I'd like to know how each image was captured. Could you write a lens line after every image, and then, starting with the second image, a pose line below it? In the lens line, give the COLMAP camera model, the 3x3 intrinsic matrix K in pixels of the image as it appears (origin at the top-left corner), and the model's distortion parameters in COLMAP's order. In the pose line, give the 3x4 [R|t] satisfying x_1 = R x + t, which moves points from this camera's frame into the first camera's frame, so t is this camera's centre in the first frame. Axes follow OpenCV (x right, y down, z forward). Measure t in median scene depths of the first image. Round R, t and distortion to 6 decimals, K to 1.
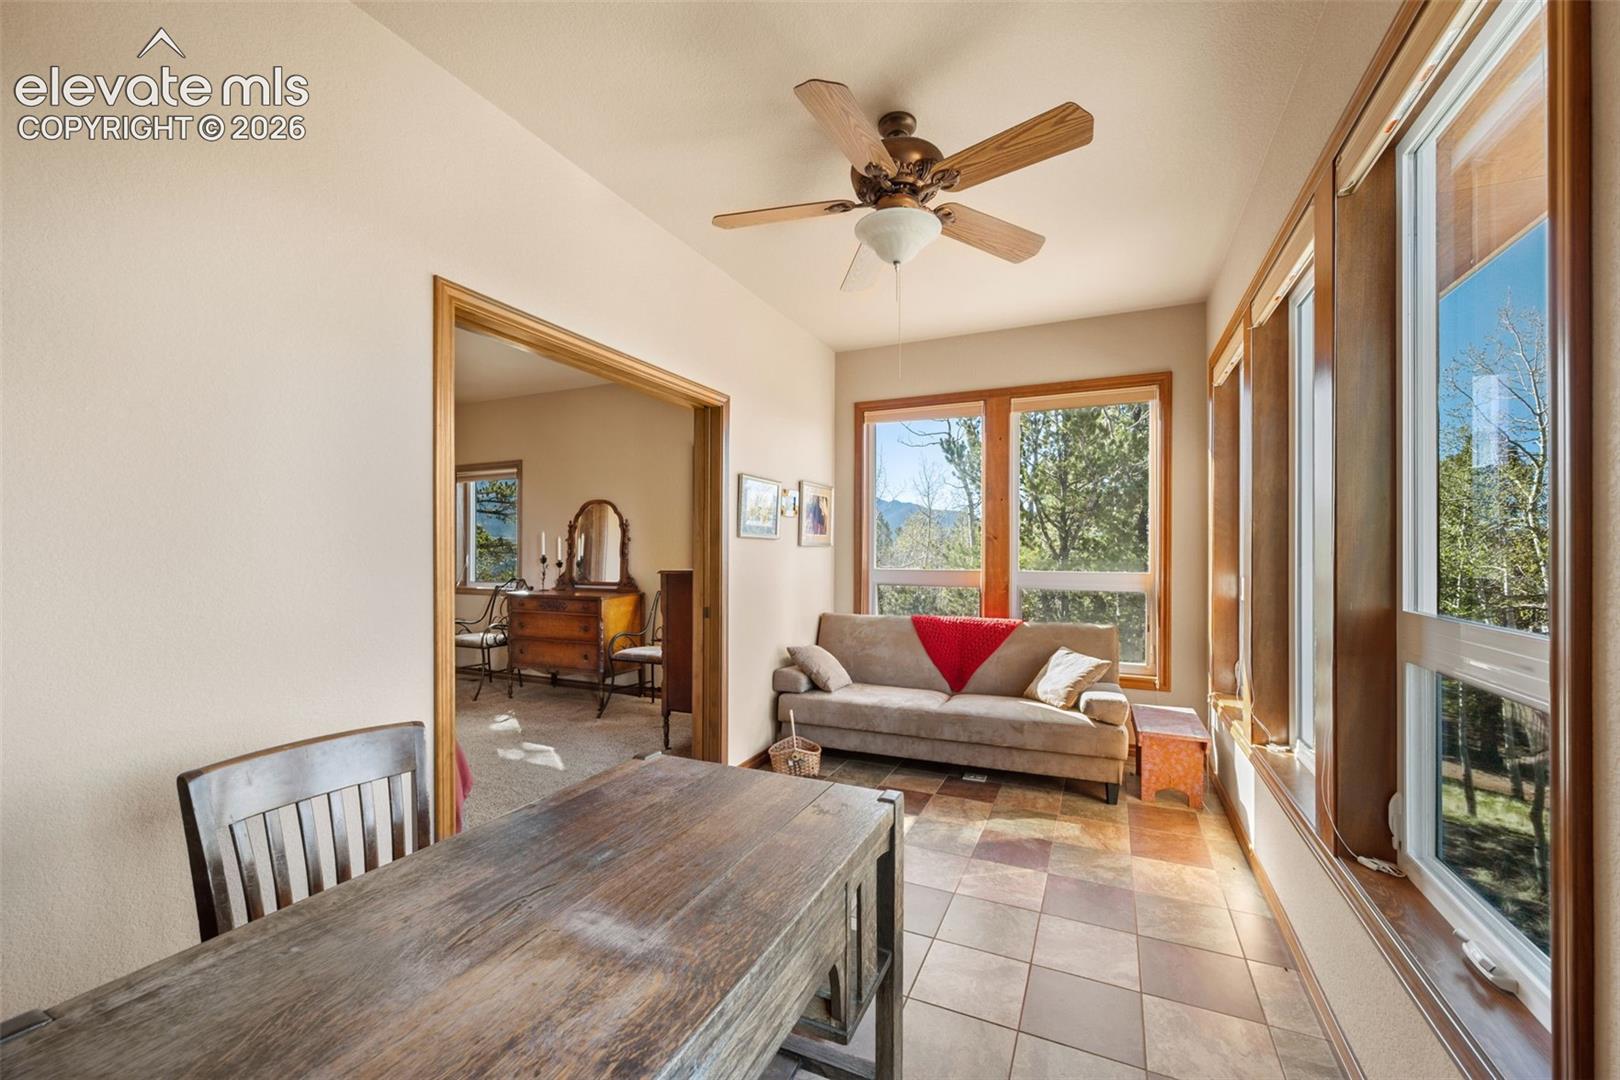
lens RADIAL K [[637.7, 0, 816.3], [0, 637.7, 549.5], [0, 0, 1]] dist [0.000861, 0.000009]
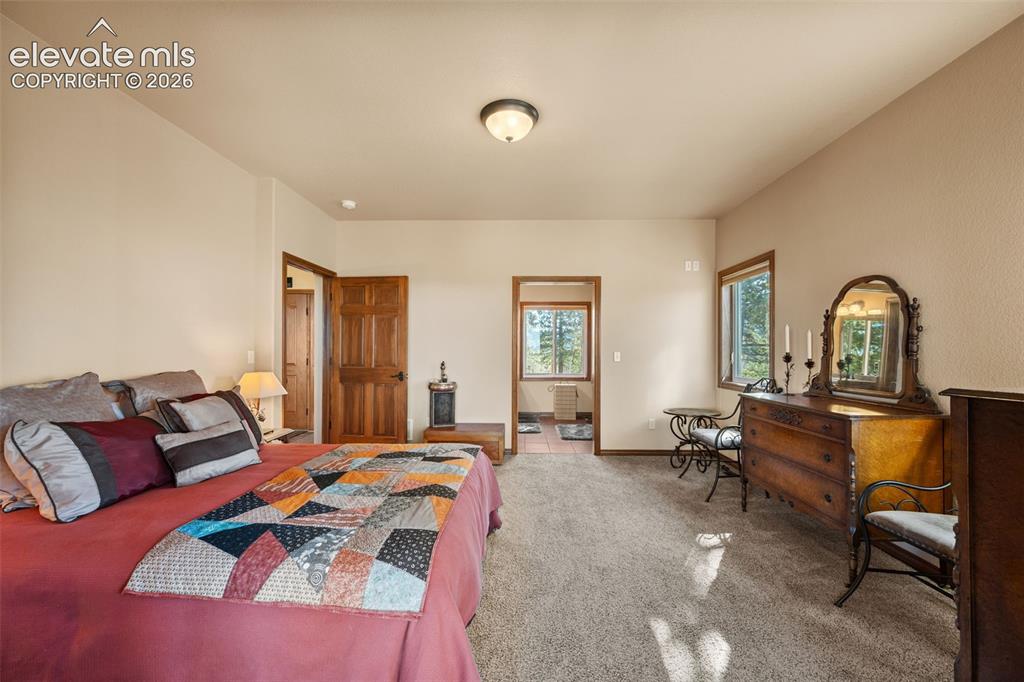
lens RADIAL K [[399.3, 0, 509.4], [0, 399.3, 344.2], [0, 0, 1]] dist [0.000291, -0.000033]
pose [[0.380585, -0.013697, -0.924644, -0.078709], [-0.000904, 0.999884, -0.015184, 0.006053], [0.924745, 0.006614, 0.380529, 0.463006]]
